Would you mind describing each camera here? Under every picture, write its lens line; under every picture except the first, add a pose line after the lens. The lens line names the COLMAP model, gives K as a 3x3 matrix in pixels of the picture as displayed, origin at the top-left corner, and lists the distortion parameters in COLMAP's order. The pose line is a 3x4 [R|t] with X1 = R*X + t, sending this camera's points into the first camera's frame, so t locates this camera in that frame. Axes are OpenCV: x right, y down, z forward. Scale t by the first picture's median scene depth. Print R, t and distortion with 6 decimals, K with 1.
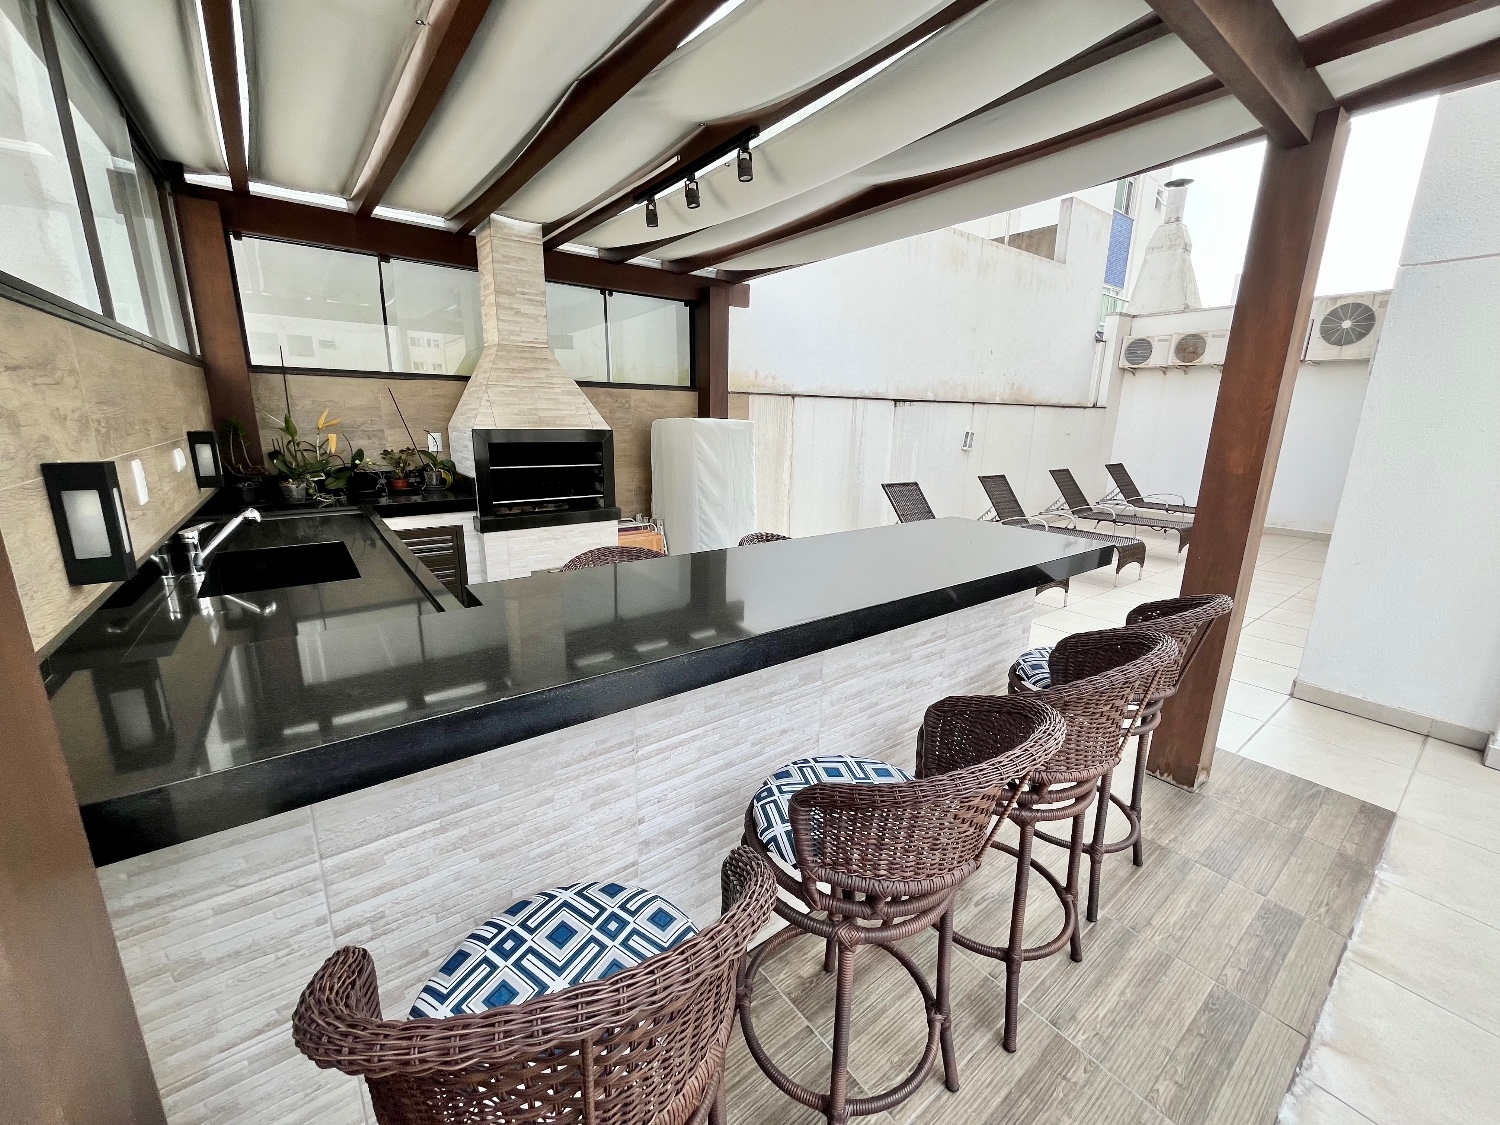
lens RADIAL K [[605.2, 0, 747.7], [0, 605.2, 560.5], [0, 0, 1]] dist [-0.000431, -0.000218]
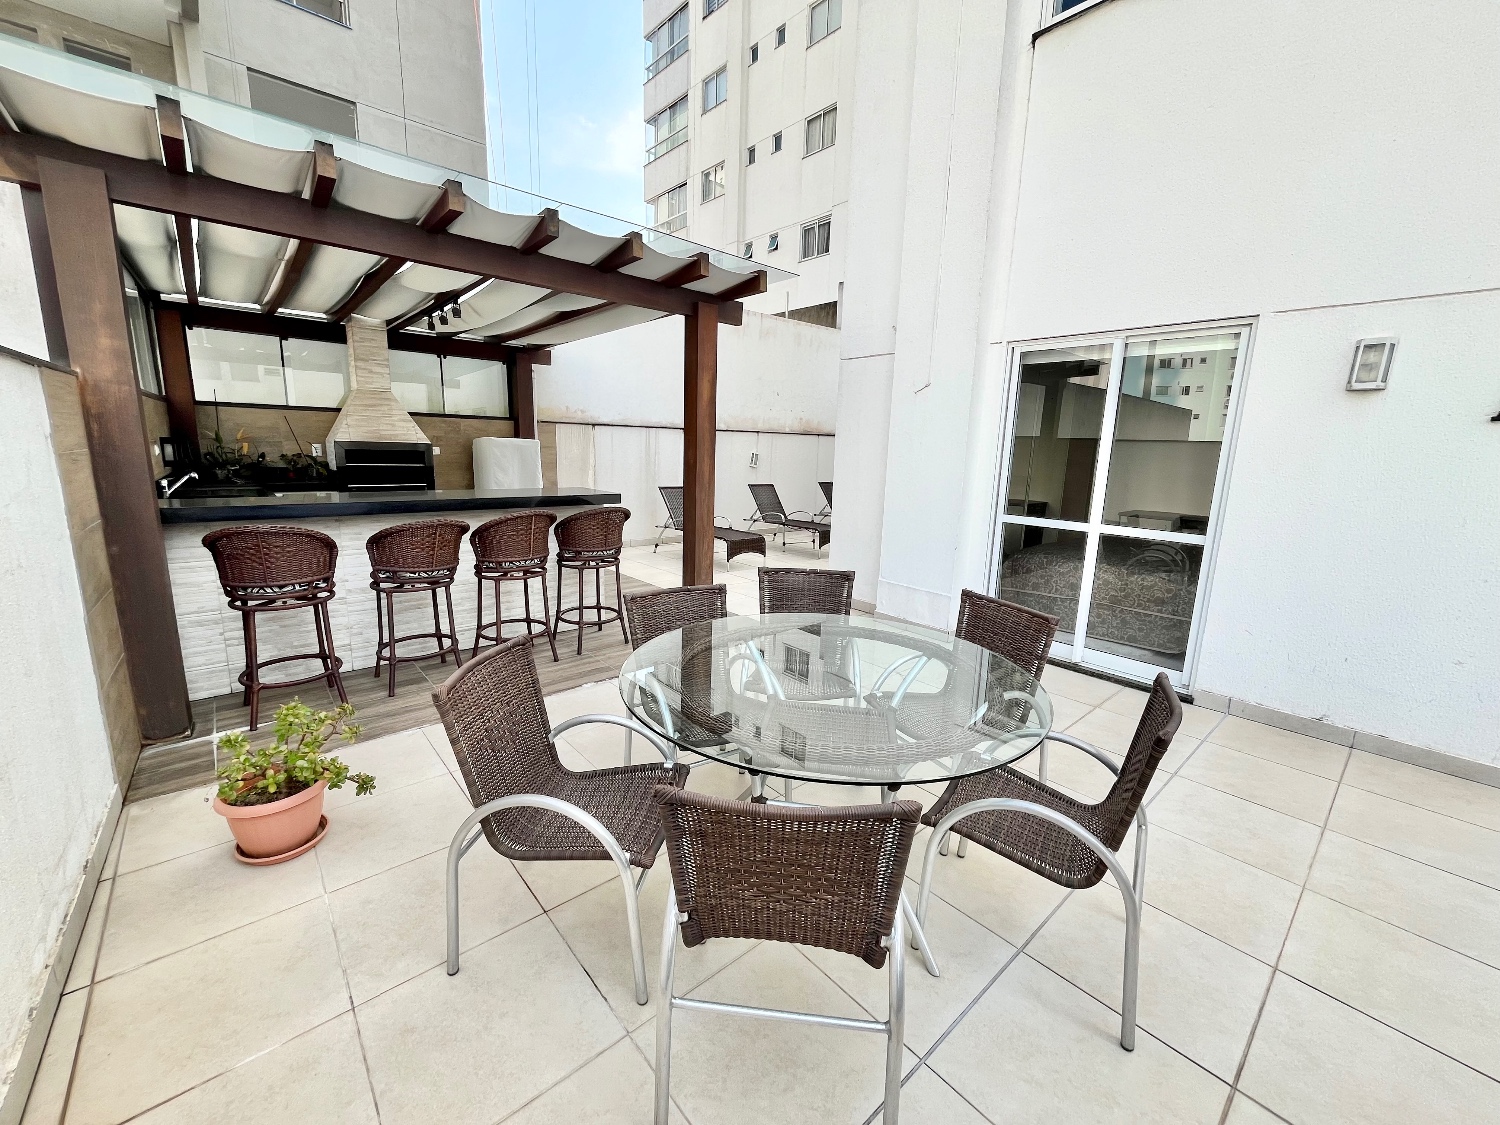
lens RADIAL K [[605.2, 0, 755.0], [0, 605.2, 558.1], [0, 0, 1]] dist [-0.000431, -0.000218]
pose [[0.997517, -0.001804, 0.070400, 0.547623], [0.005410, 0.998681, -0.051061, 0.185264], [-0.070215, 0.051316, 0.996211, -0.681907]]
